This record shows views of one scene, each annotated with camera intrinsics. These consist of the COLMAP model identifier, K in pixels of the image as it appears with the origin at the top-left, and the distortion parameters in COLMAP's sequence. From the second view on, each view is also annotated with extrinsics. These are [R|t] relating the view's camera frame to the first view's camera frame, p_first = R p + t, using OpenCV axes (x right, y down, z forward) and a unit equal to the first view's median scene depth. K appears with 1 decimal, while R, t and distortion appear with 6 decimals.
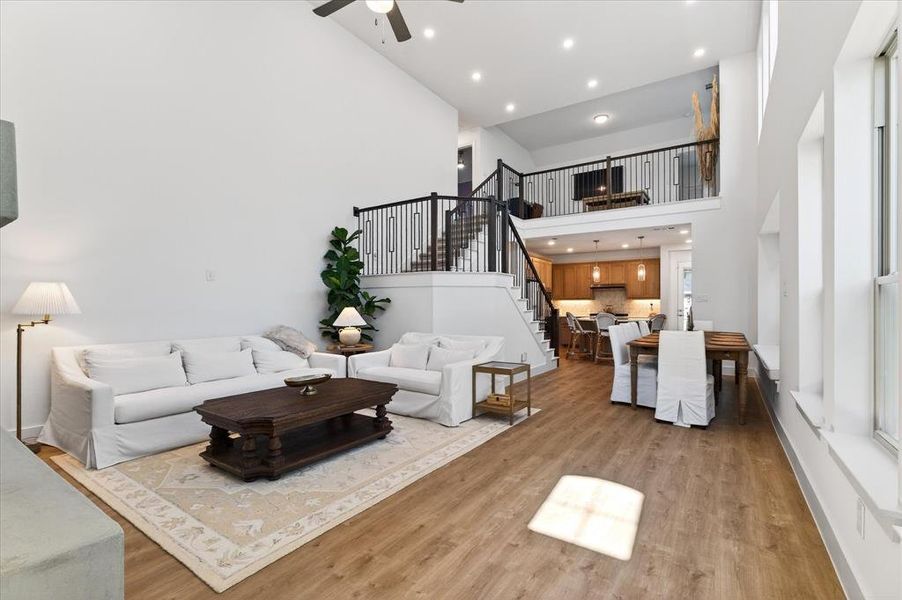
lens RADIAL K [[410.4, 0, 448.4], [0, 410.4, 302.7], [0, 0, 1]] dist [-0.014546, 0.003044]
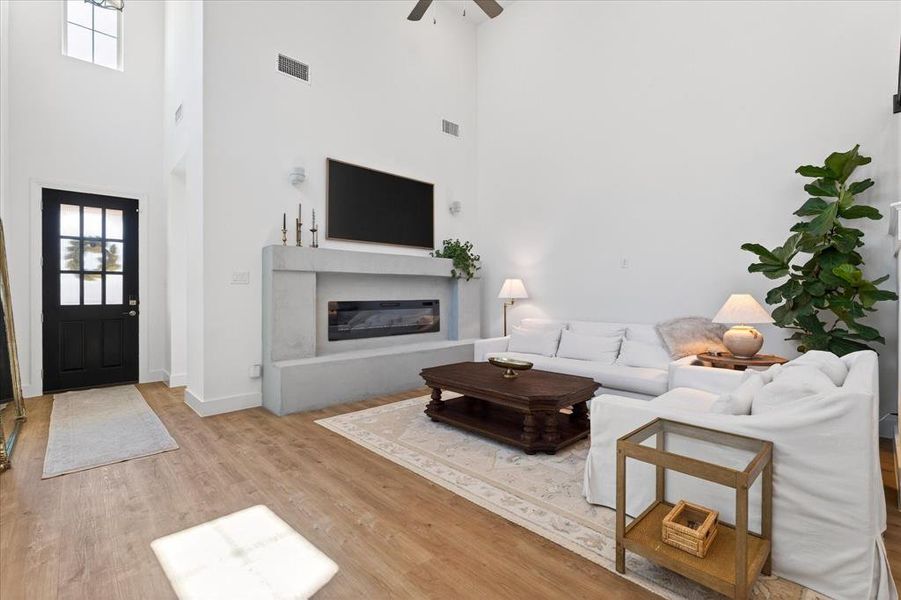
lens RADIAL K [[410.0, 0, 444.0], [0, 410.0, 294.1], [0, 0, 1]] dist [-0.014546, 0.003044]
pose [[-0.229014, -0.000282, -0.973423, 0.910809], [0.009608, 0.999951, -0.002551, 0.021494], [0.973376, -0.009936, -0.229000, 1.399677]]
